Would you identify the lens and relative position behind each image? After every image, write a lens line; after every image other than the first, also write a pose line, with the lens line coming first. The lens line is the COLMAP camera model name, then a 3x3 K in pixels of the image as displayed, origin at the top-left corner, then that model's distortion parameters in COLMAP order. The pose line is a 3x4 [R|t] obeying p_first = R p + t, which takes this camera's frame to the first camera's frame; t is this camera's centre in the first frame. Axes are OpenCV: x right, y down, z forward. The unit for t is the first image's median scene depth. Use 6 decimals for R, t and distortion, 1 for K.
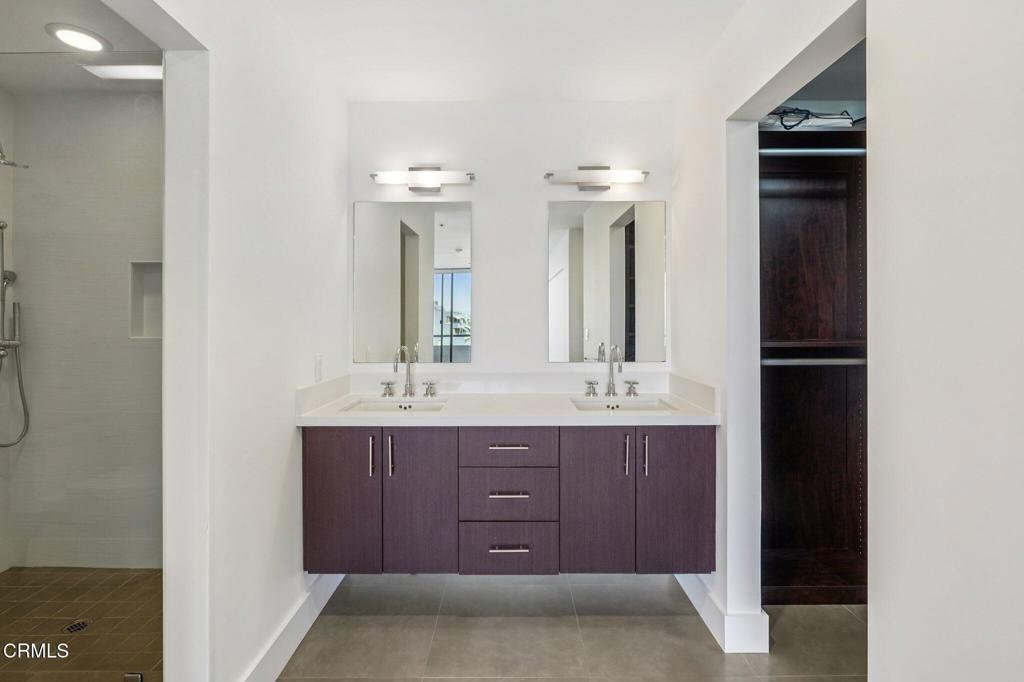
lens RADIAL K [[504.1, 0, 511.7], [0, 504.1, 338.1], [0, 0, 1]] dist [-0.003797, 0.000145]
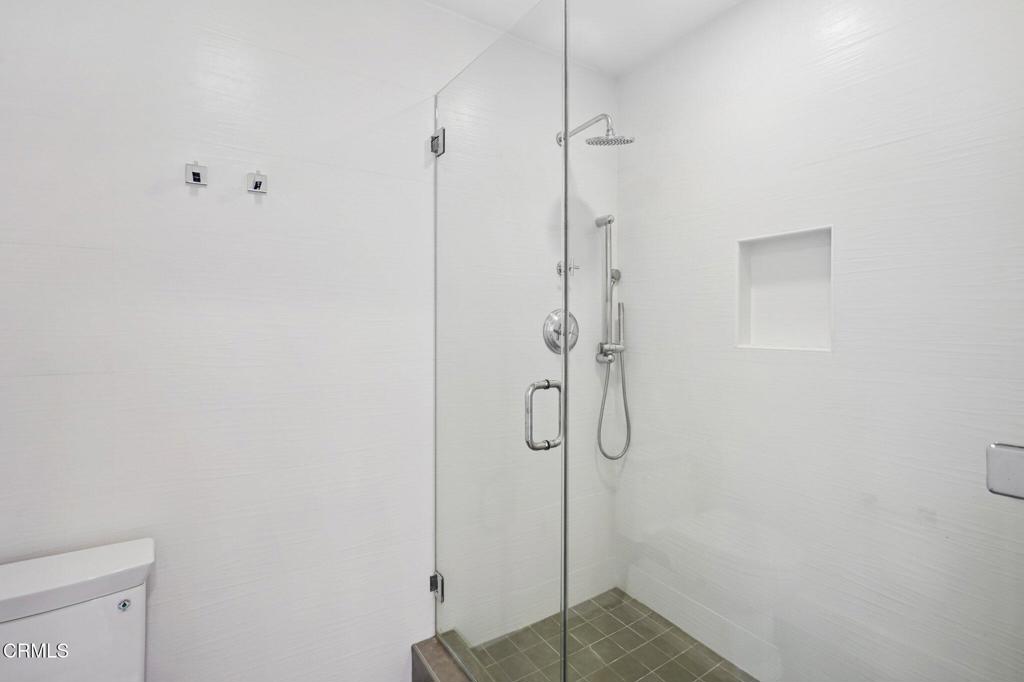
lens RADIAL K [[475.5, 0, 511.0], [0, 475.5, 335.1], [0, 0, 1]] dist [-0.009356, 0.002391]
pose [[0.541505, 0.023672, -0.840364, -0.367814], [0.002633, 0.999551, 0.029852, -0.038584], [0.840693, -0.018377, 0.541200, 0.363648]]
